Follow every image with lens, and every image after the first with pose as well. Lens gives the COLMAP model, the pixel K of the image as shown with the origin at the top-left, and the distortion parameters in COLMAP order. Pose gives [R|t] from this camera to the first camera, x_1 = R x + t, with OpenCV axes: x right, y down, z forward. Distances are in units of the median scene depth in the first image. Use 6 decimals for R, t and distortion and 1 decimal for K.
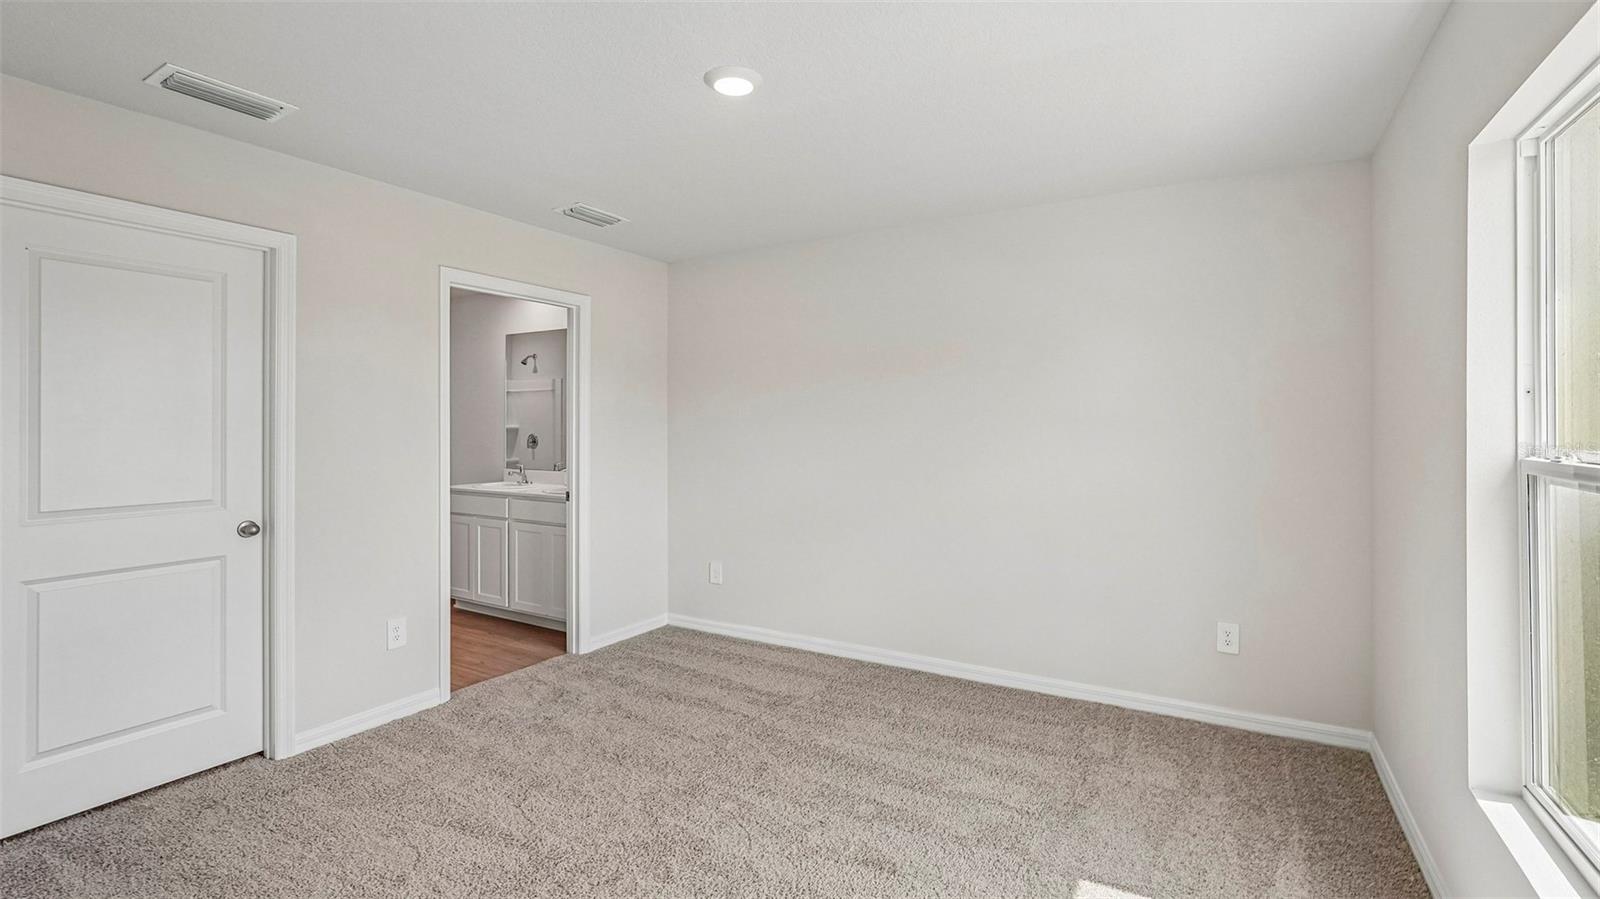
lens RADIAL K [[709.9, 0, 799.3], [0, 709.9, 424.3], [0, 0, 1]] dist [-0.007865, 0.006453]
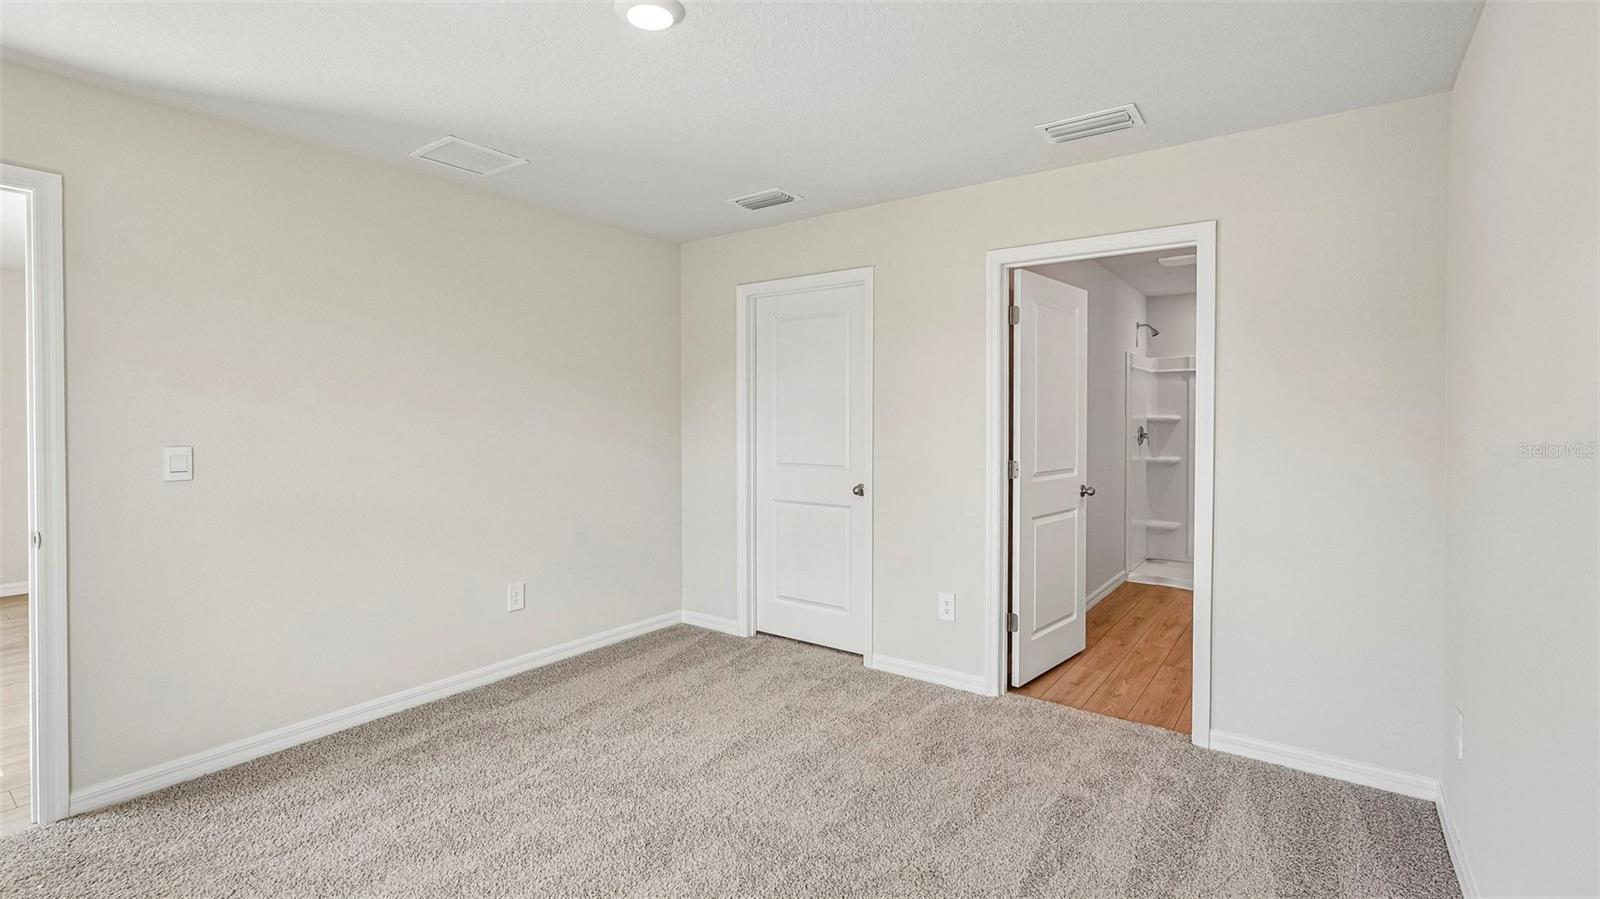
lens RADIAL K [[709.9, 0, 795.2], [0, 709.9, 425.4], [0, 0, 1]] dist [-0.007865, 0.006453]
pose [[-0.077438, 0.011498, -0.996931, 0.207125], [0.002249, 0.999933, 0.011358, 0.002365], [0.996995, -0.001363, -0.077458, 0.338116]]
